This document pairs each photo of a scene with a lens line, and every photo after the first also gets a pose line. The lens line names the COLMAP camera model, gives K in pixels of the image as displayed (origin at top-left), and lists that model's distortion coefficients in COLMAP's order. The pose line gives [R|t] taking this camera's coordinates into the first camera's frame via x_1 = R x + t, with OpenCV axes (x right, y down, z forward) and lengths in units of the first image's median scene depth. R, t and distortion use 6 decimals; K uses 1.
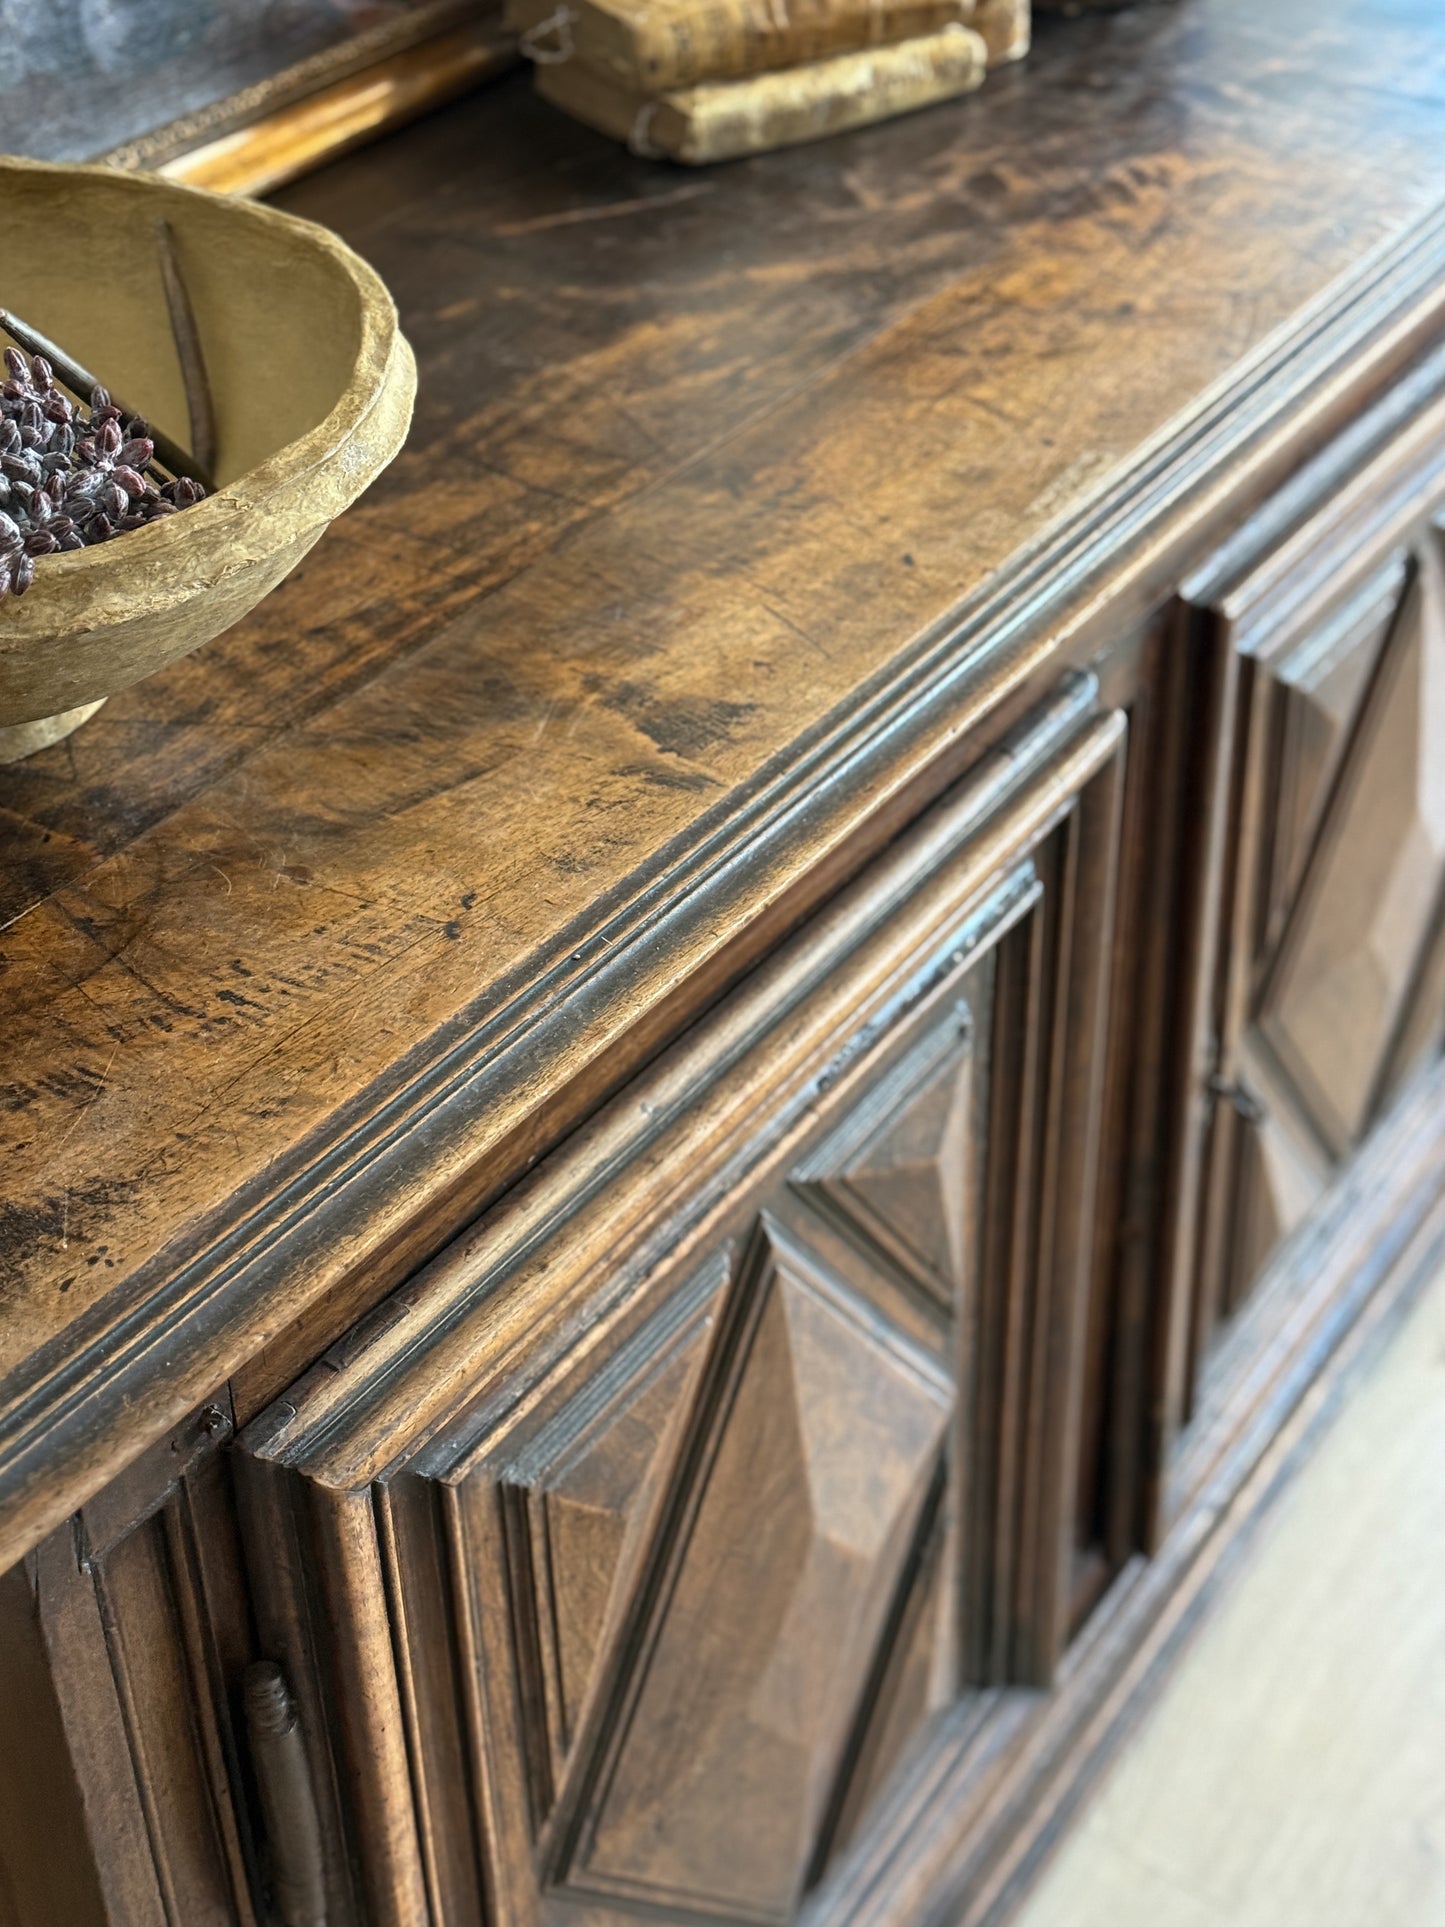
lens RADIAL K [[2799.1, 0, 726.6], [0, 2799.1, 715.1], [0, 0, 1]] dist [0.057593, 0.019120]
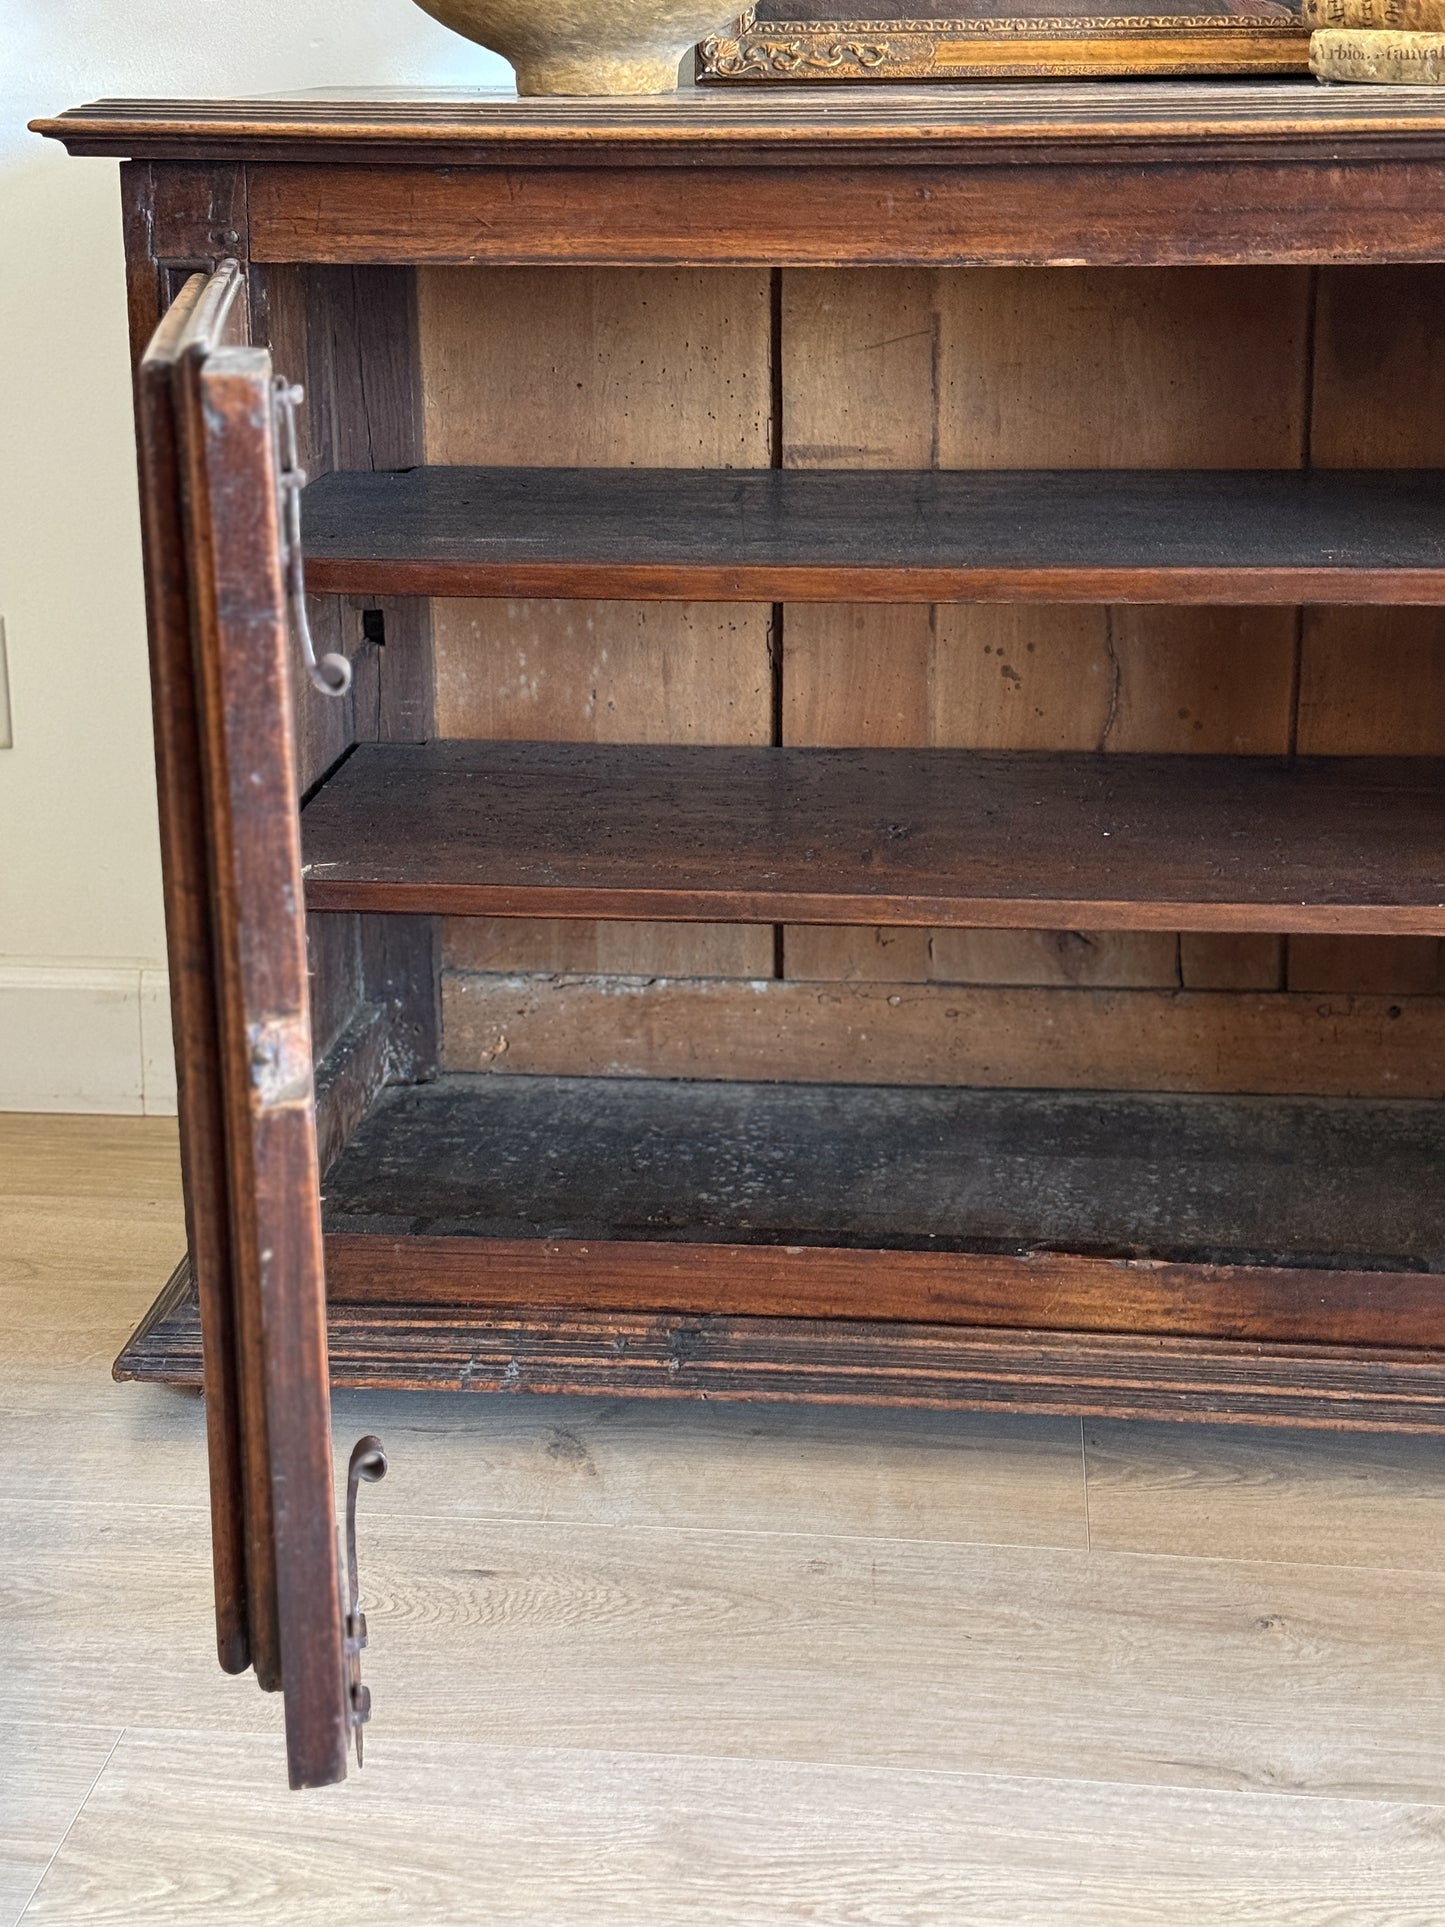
lens RADIAL K [[2787.8, 0, 708.3], [0, 2787.8, 740.1], [0, 0, 1]] dist [0.123114, -0.041038]
pose [[0.485623, 0.222673, -0.845333, 1.103017], [-0.485883, 0.872634, -0.049264, 0.305711], [0.726697, 0.434657, 0.531964, 0.186803]]
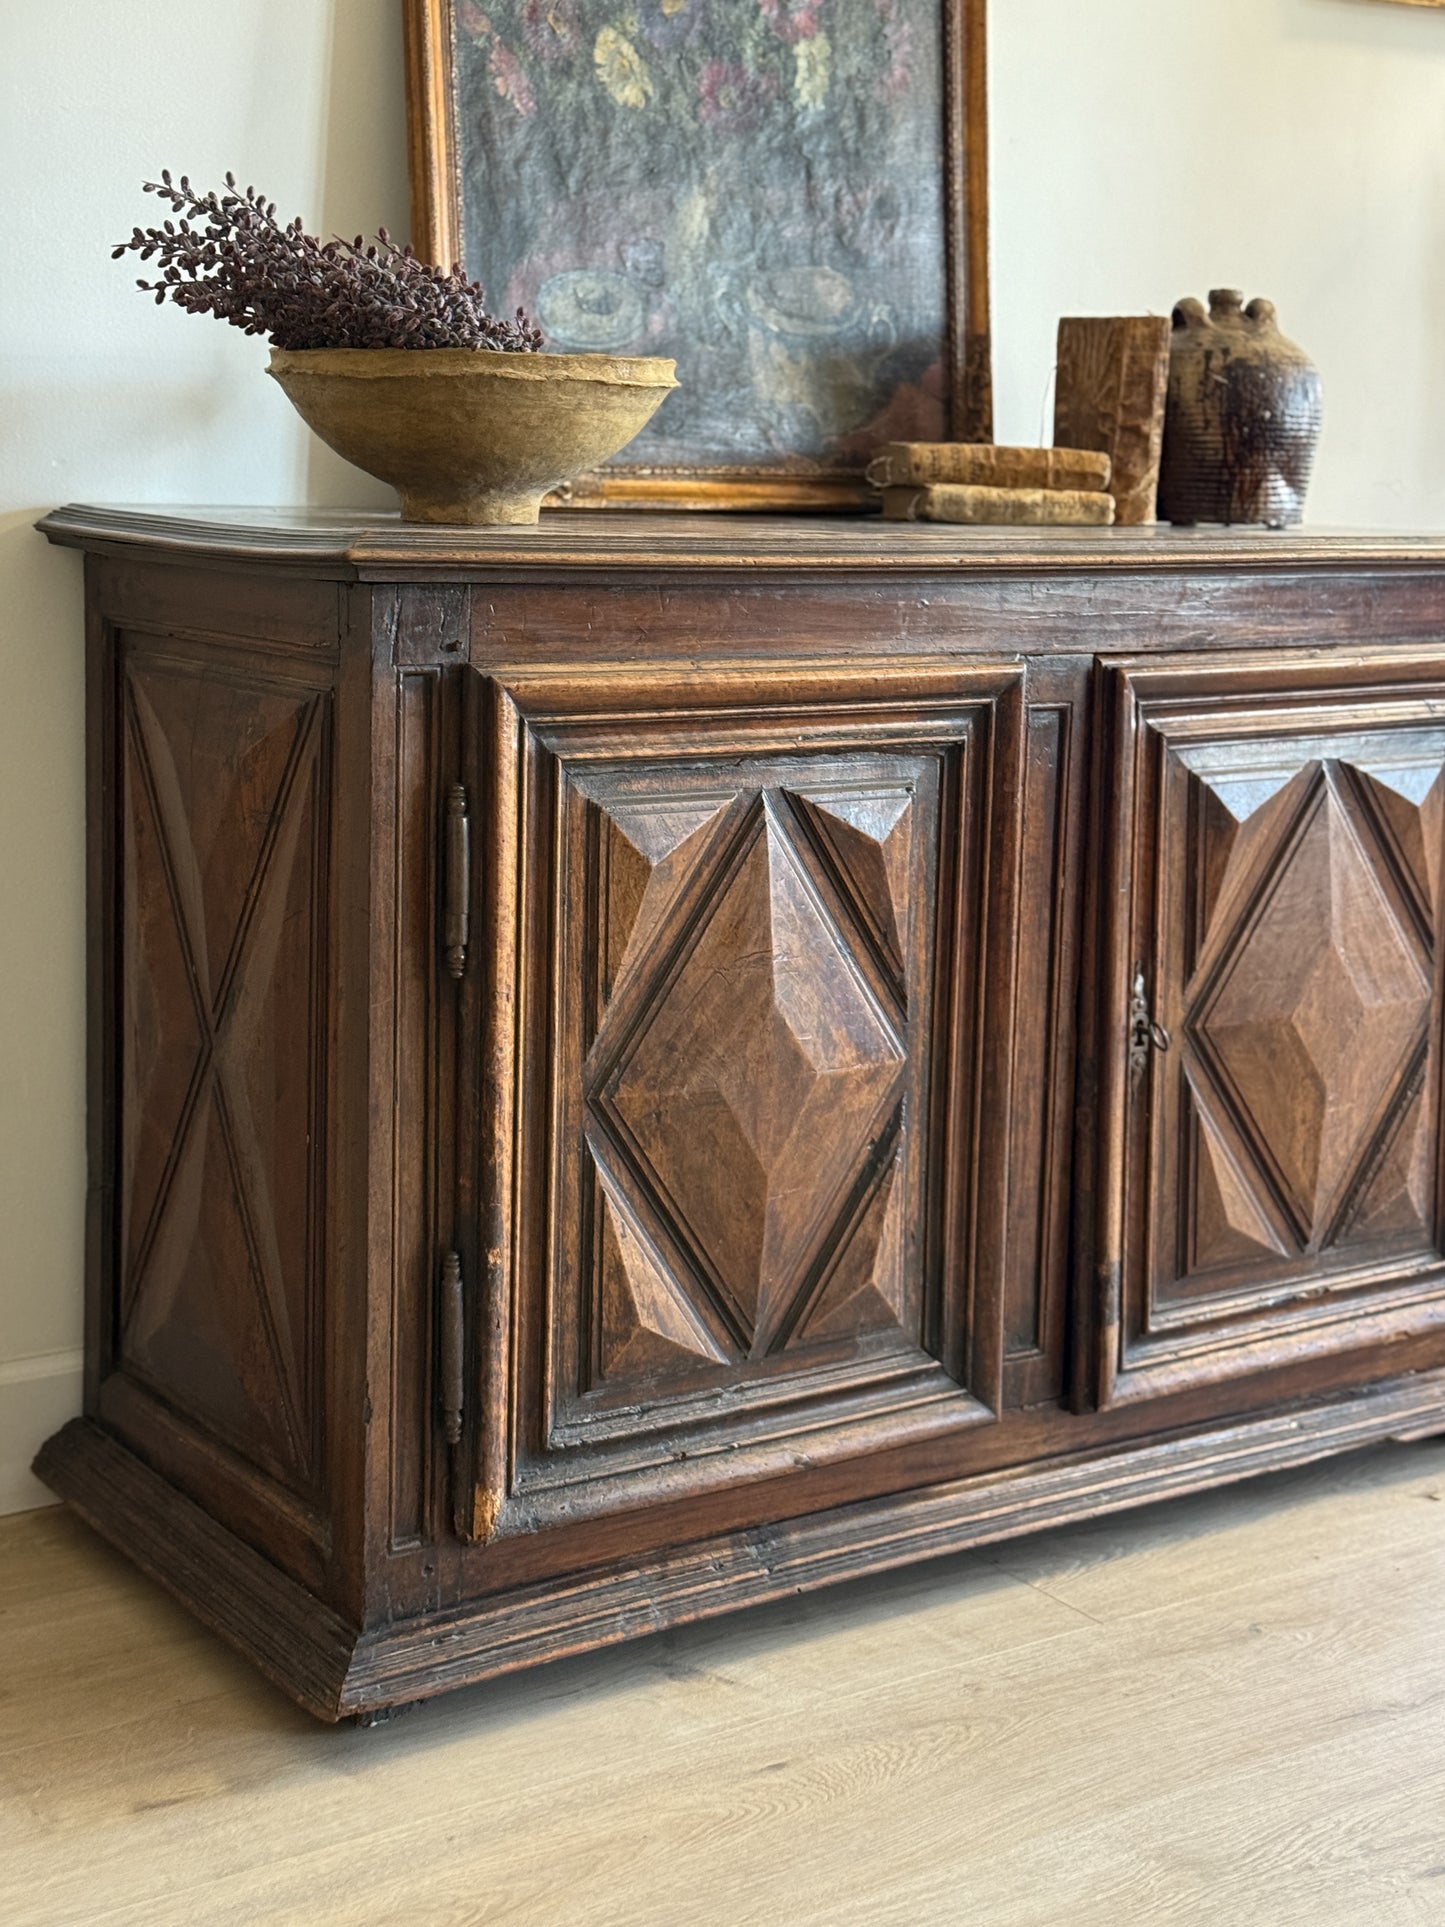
lens RADIAL K [[2755.1, 0, 693.2], [0, 2755.1, 750.2], [0, 0, 1]] dist [0.152982, -0.019627]
pose [[0.932755, 0.079313, -0.351677, 0.513507], [-0.232935, 0.877122, -0.419999, 0.773241], [0.275152, 0.473674, 0.836615, -0.540526]]
